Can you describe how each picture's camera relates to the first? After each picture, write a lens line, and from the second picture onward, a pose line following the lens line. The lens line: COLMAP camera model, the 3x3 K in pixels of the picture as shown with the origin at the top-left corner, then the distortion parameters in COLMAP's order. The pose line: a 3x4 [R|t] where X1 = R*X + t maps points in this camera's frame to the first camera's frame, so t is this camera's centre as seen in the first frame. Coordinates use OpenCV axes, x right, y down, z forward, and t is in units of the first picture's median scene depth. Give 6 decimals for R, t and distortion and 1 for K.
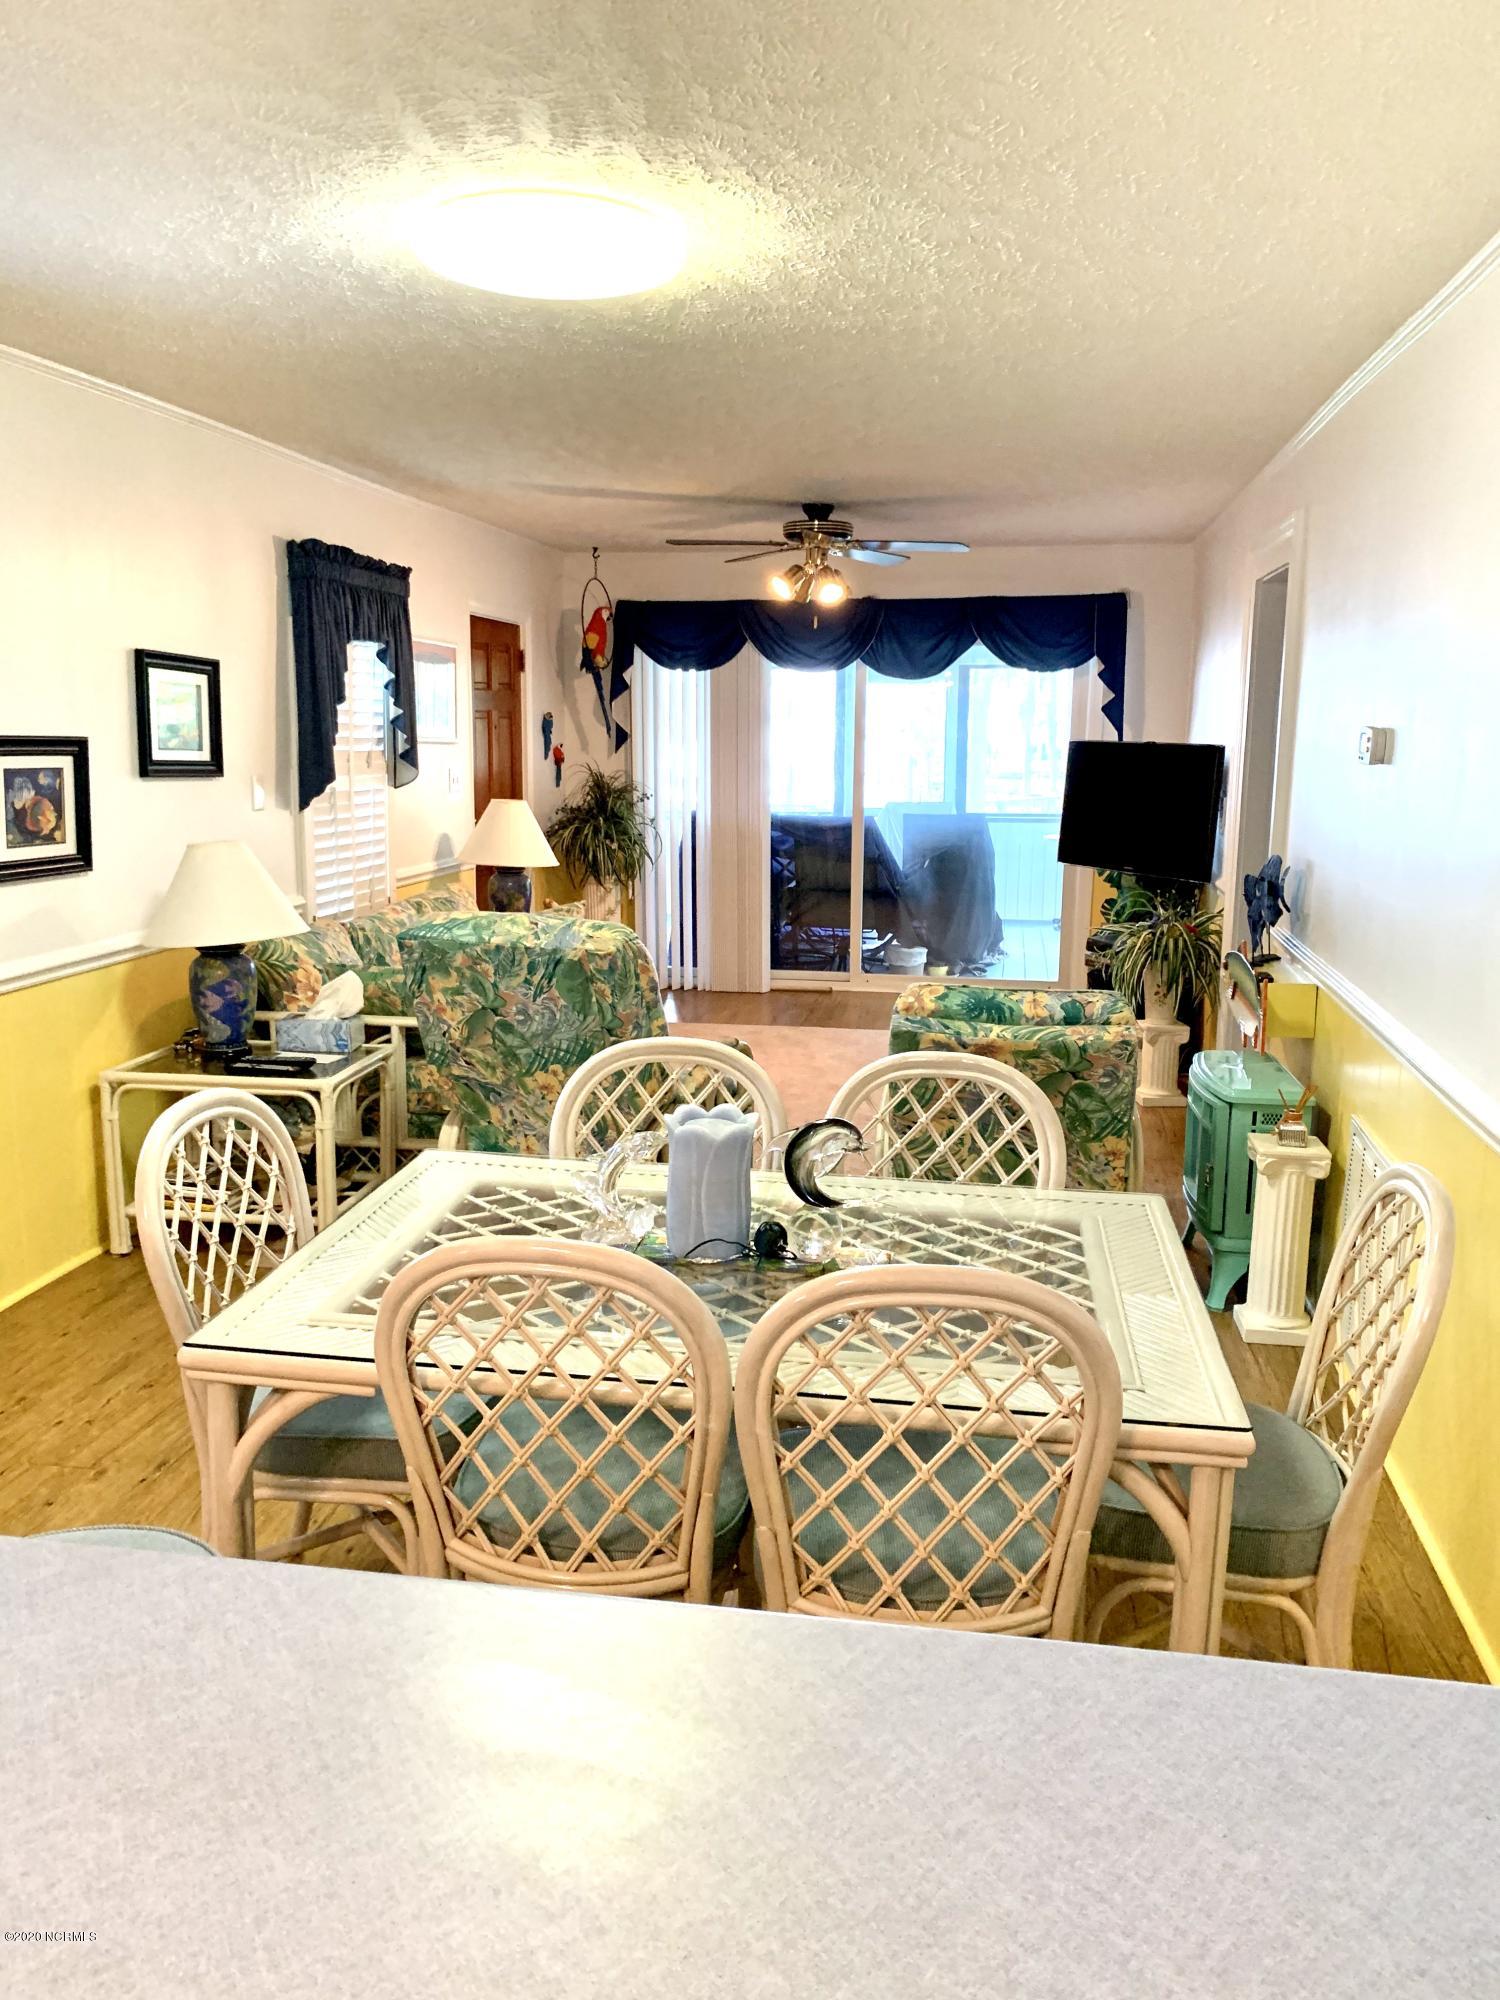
lens RADIAL K [[1537.4, 0, 739.7], [0, 1537.4, 1012.3], [0, 0, 1]] dist [0.025268, -0.052799]
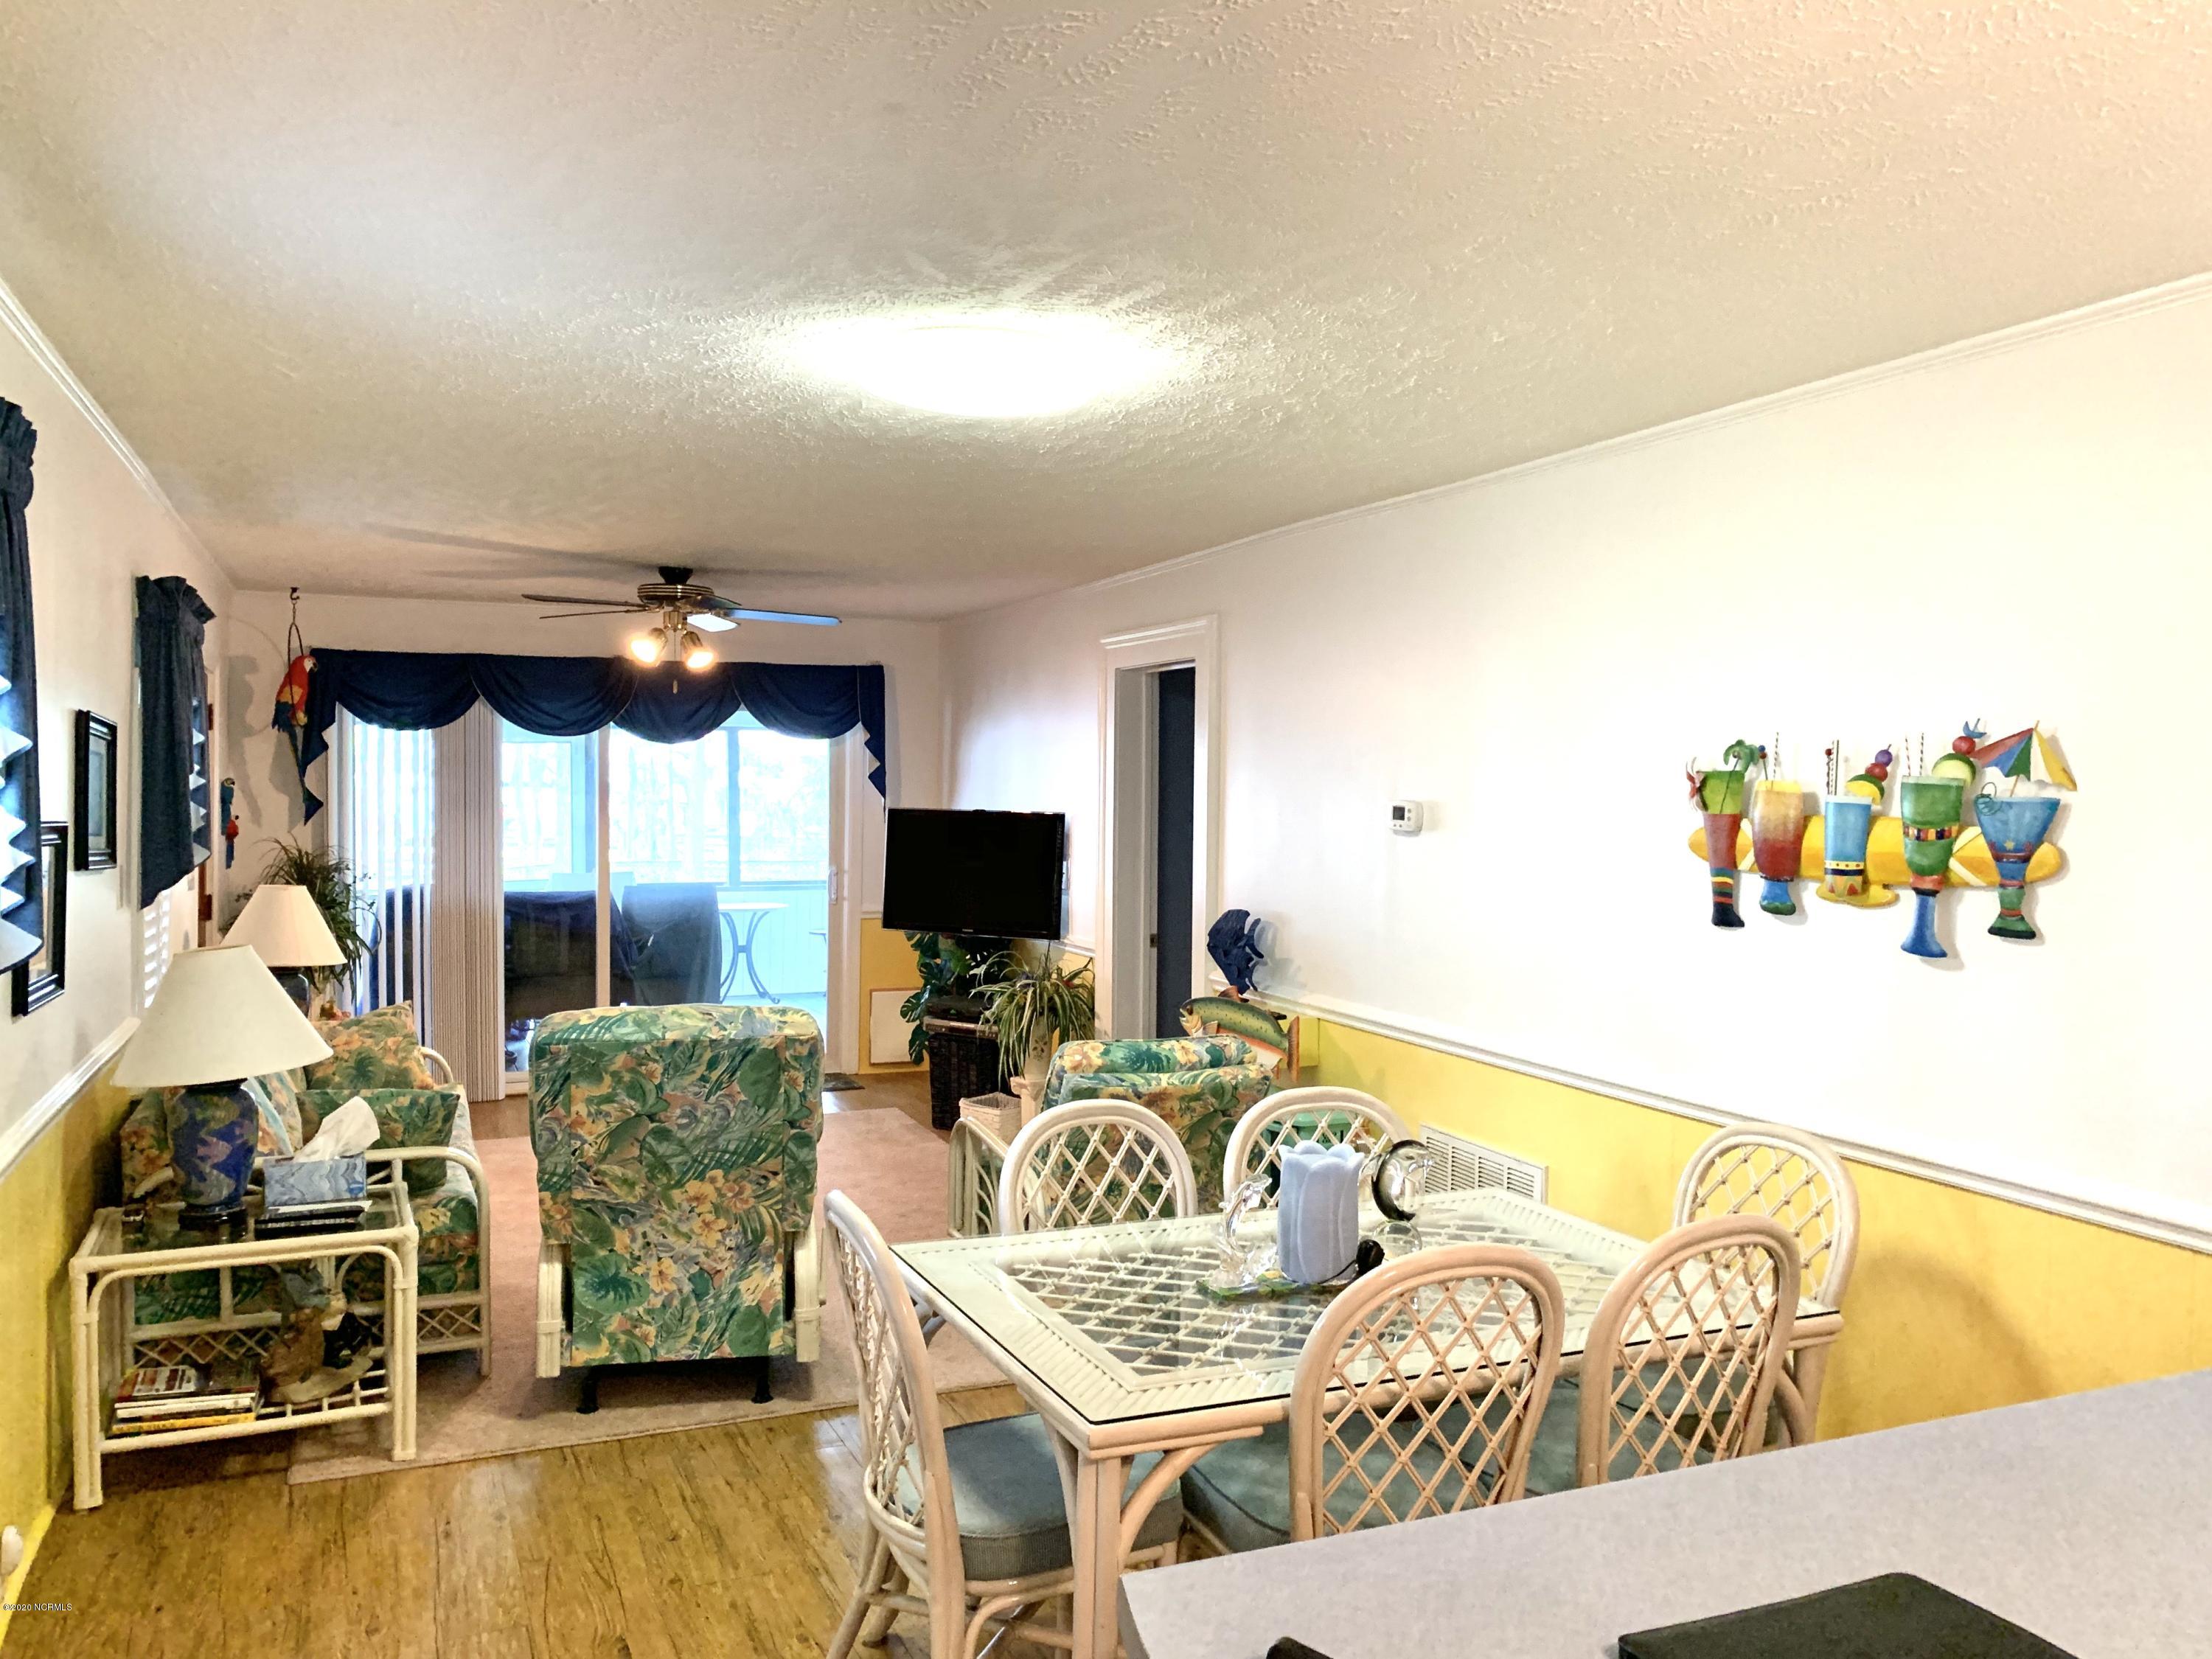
lens RADIAL K [[1700.4, 0, 1112.9], [0, 1700.4, 813.8], [0, 0, 1]] dist [0.025268, -0.052799]
pose [[0.833264, -0.011616, 0.552753, -0.475568], [0.103061, 0.985519, -0.134651, -0.013149], [-0.543184, 0.169167, 0.822395, 0.011347]]
